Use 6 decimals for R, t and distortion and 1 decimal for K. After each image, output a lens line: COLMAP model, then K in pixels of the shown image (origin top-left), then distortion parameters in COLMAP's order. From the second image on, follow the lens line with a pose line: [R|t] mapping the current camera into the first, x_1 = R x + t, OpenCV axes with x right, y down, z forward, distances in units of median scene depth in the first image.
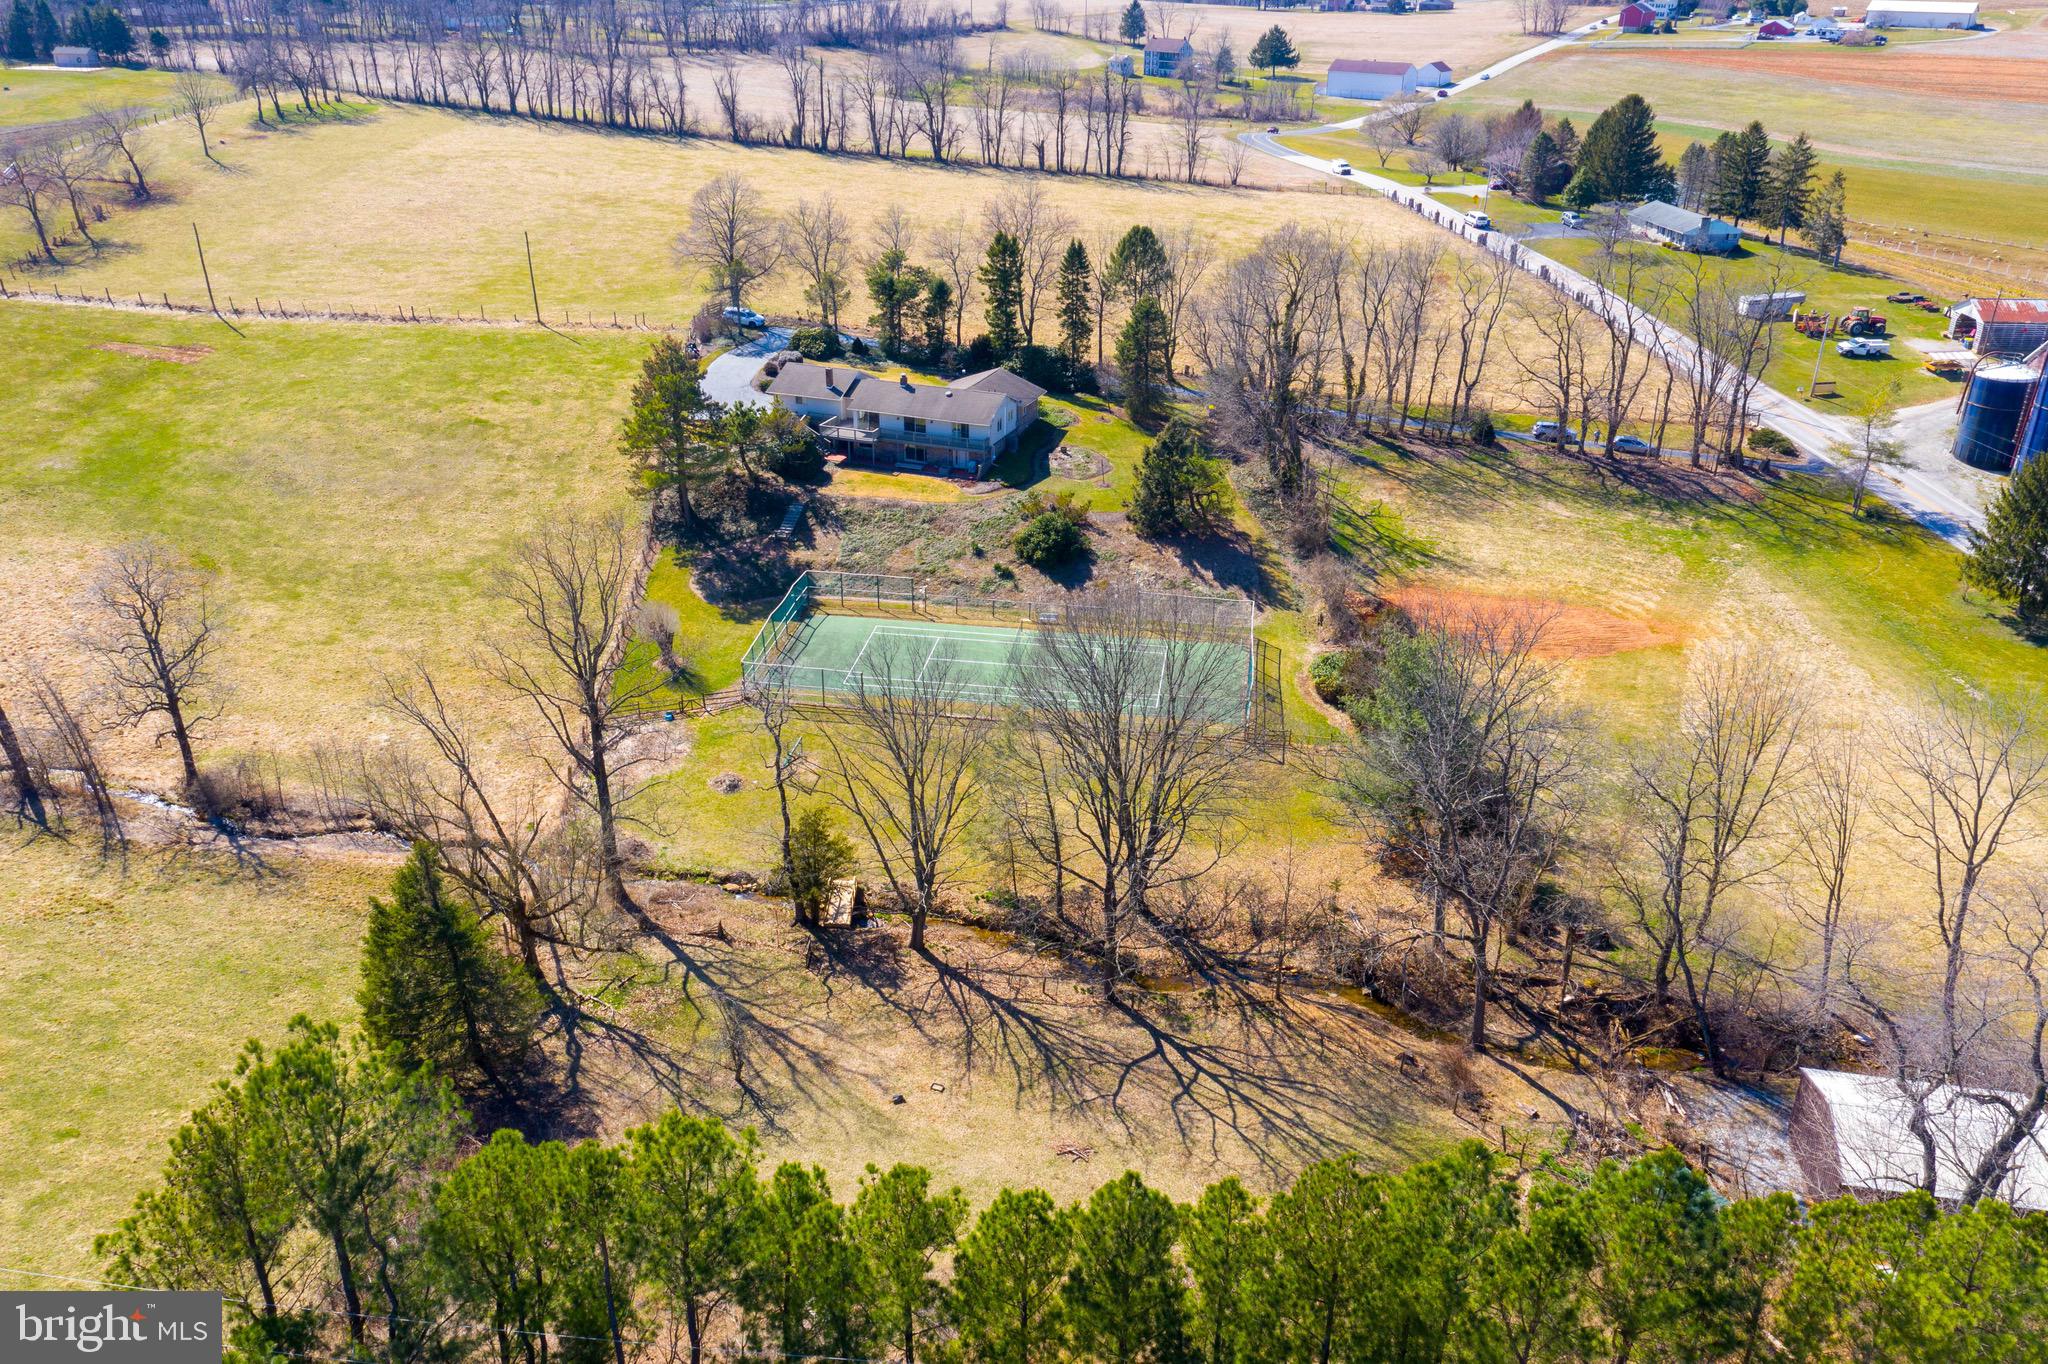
lens RADIAL K [[1627.5, 0, 1021.2], [0, 1627.5, 694.4], [0, 0, 1]] dist [-0.001893, 0.022148]
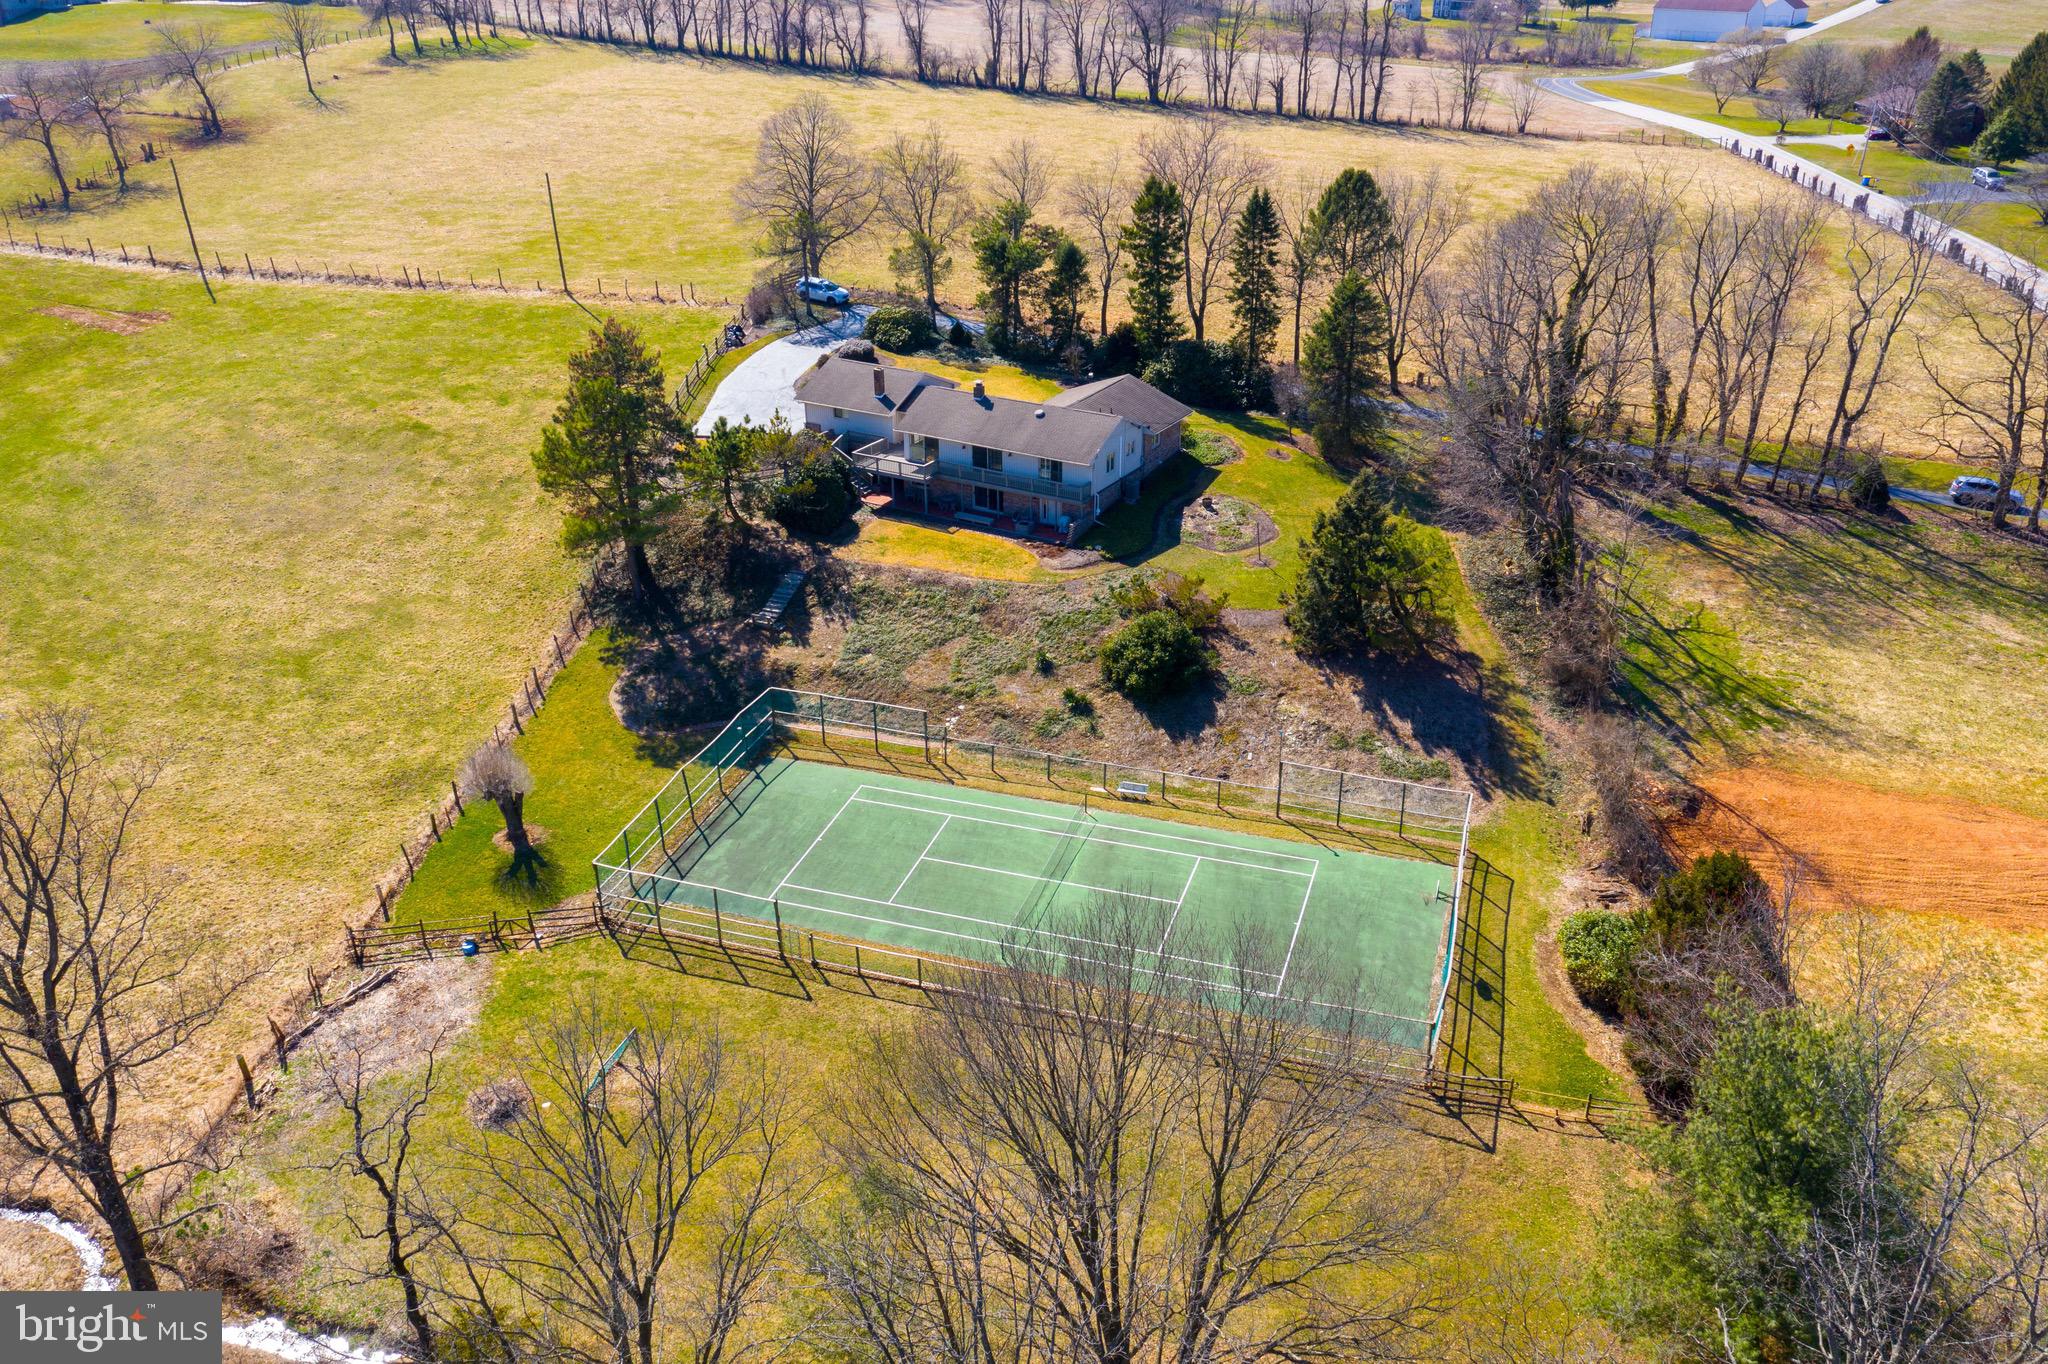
lens RADIAL K [[1627.5, 0, 1021.2], [0, 1627.5, 694.4], [0, 0, 1]] dist [-0.001893, 0.022148]
pose [[0.985575, 0.060163, -0.158184, 0.056120], [-0.057387, 0.998108, 0.022062, -0.075023], [0.159212, -0.012666, 0.987163, 0.300194]]
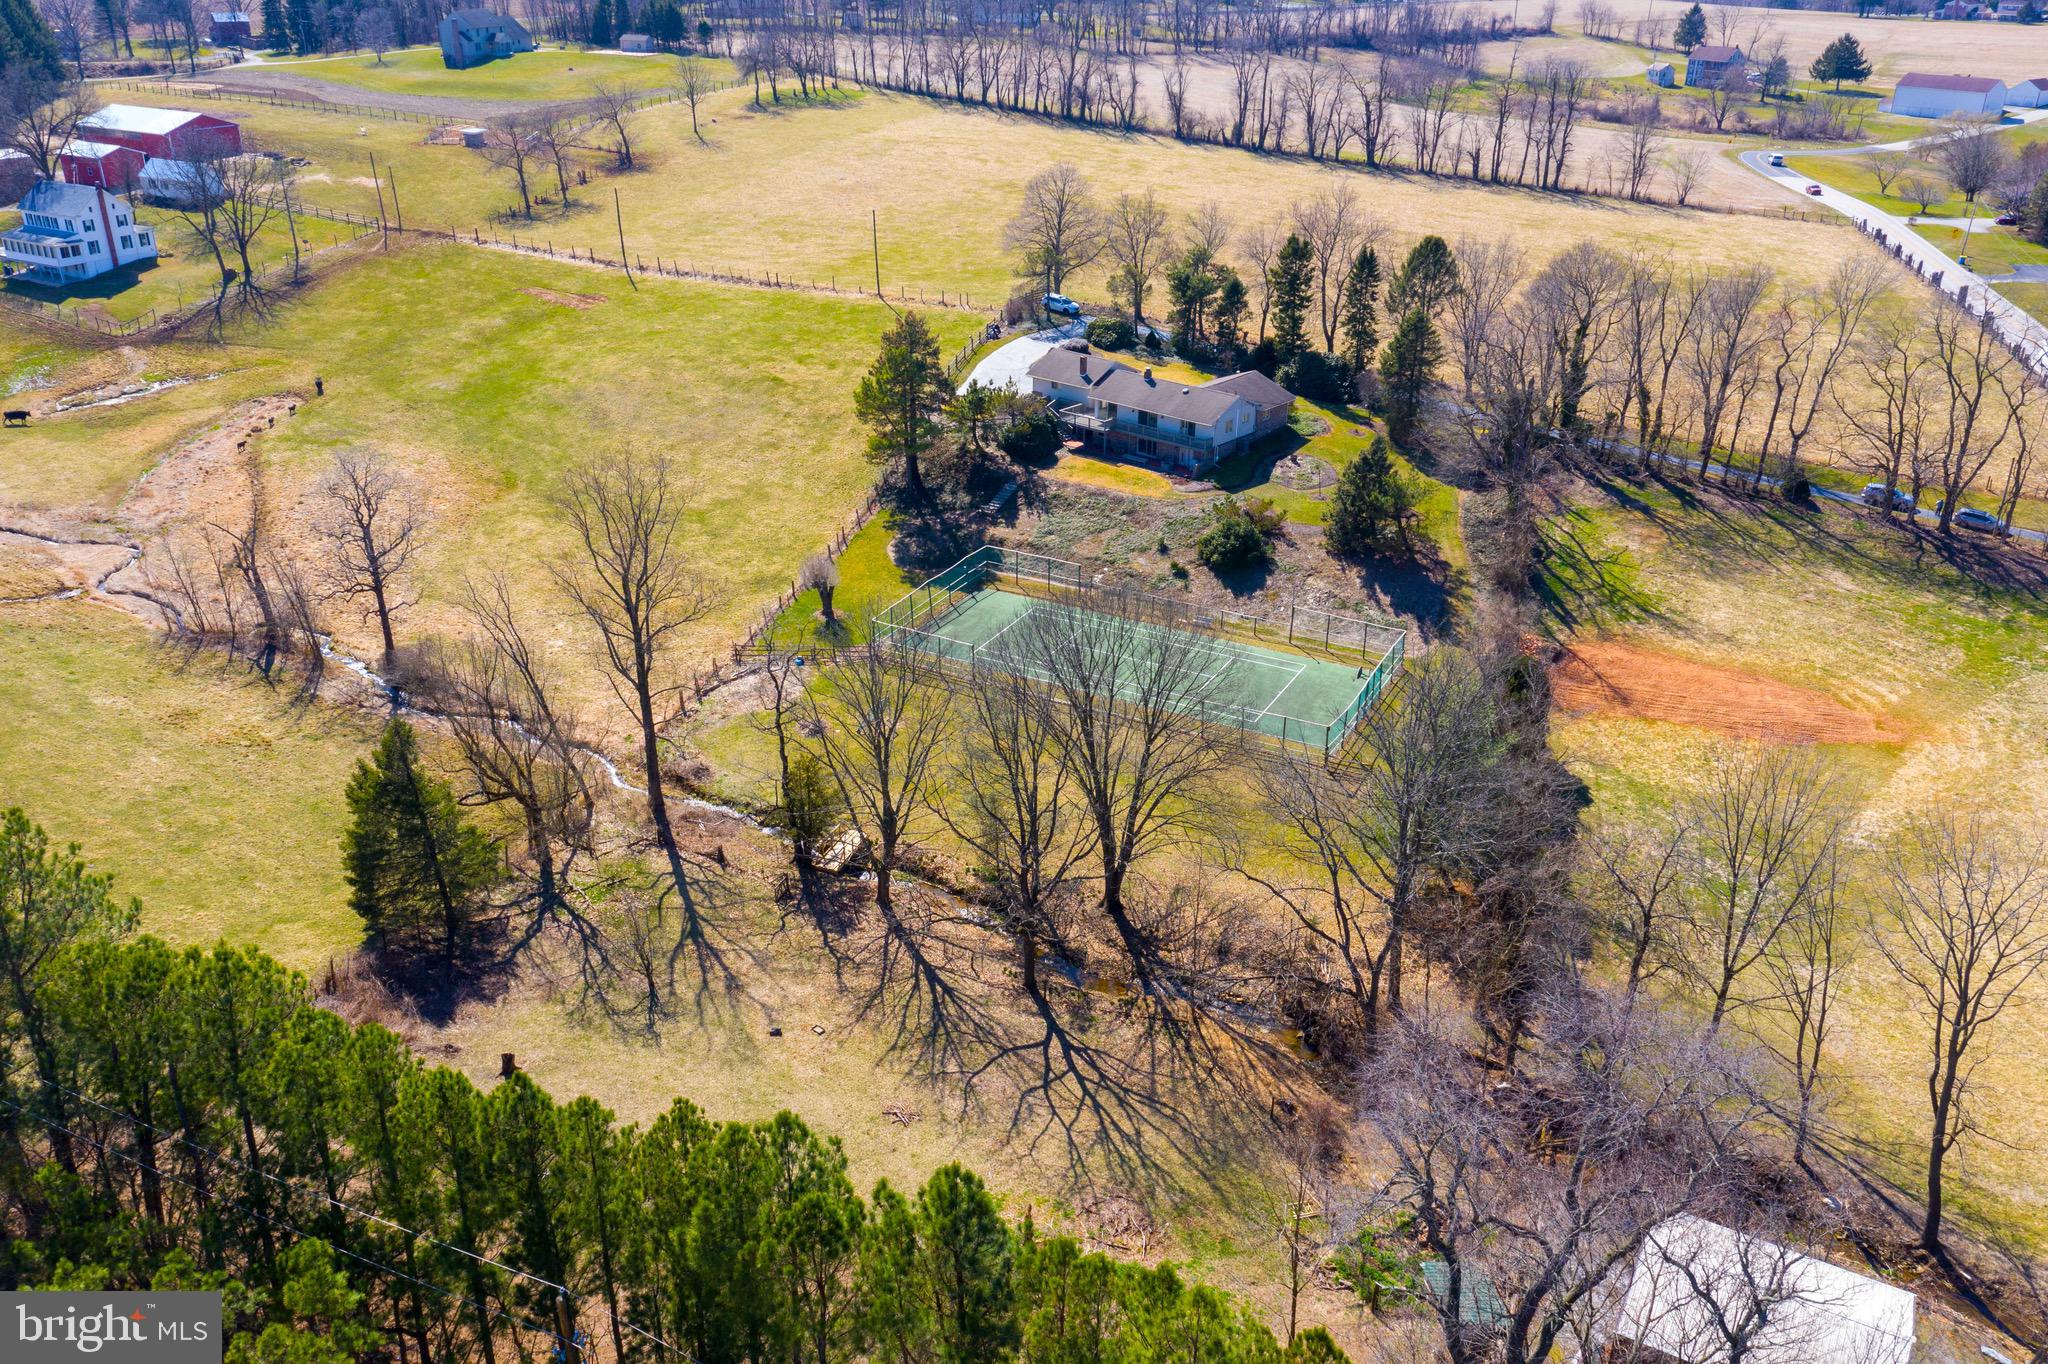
lens RADIAL K [[1627.5, 0, 1021.2], [0, 1627.5, 694.4], [0, 0, 1]] dist [-0.001893, 0.022148]
pose [[0.940189, 0.144636, -0.308424, 0.178127], [-0.144924, 0.989196, 0.022104, -0.006854], [0.308289, 0.023916, 0.950992, 0.019369]]
